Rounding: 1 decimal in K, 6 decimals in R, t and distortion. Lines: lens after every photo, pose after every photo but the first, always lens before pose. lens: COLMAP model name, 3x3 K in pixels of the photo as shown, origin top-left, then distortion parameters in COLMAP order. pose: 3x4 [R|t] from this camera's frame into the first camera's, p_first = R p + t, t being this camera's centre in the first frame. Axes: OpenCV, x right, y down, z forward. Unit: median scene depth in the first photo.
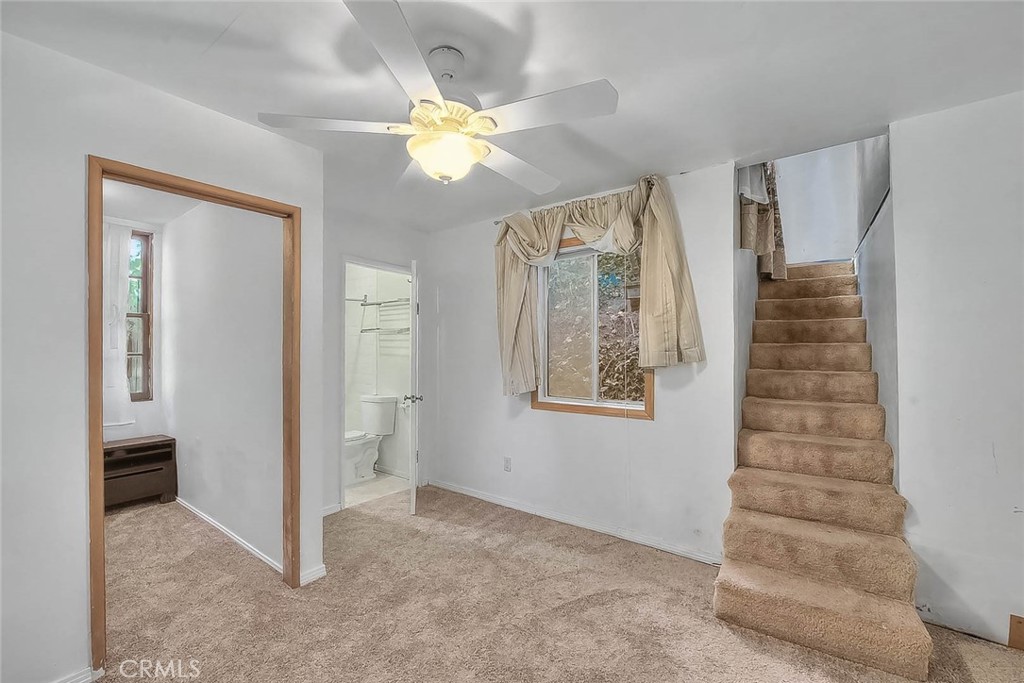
lens RADIAL K [[427.0, 0, 509.5], [0, 427.0, 342.3], [0, 0, 1]] dist [-0.013872, -0.000384]
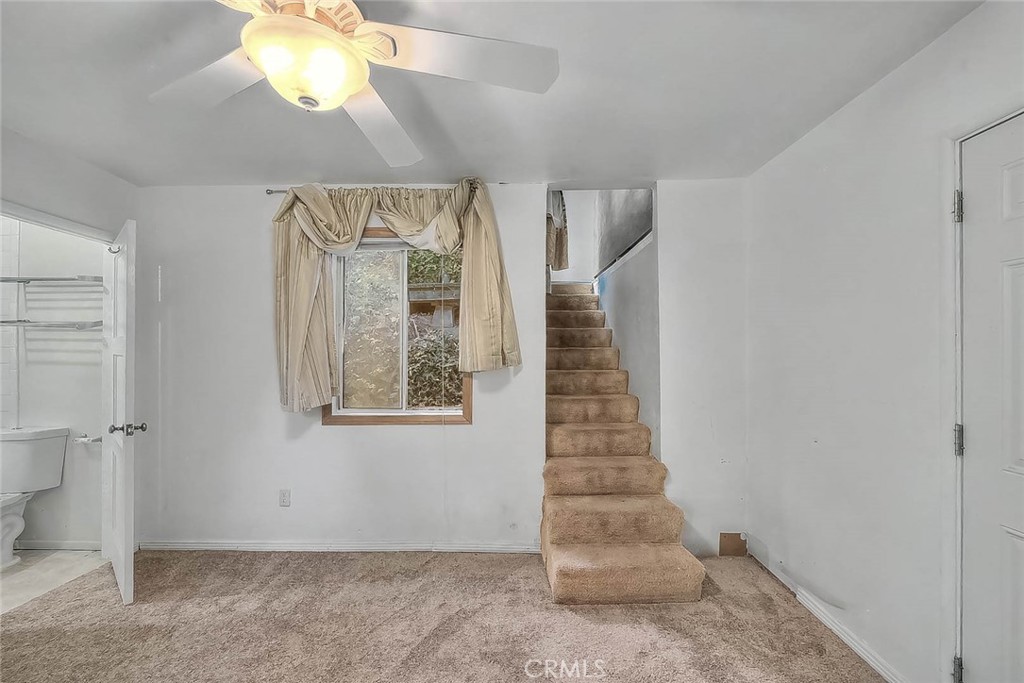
lens RADIAL K [[414.9, 0, 513.2], [0, 414.9, 346.7], [0, 0, 1]] dist [-0.000468, -0.001451]
pose [[0.804300, 0.005390, 0.594199, -0.163373], [-0.006851, 0.999977, 0.000203, 0.000637], [-0.594183, -0.004234, 0.804318, 0.163033]]
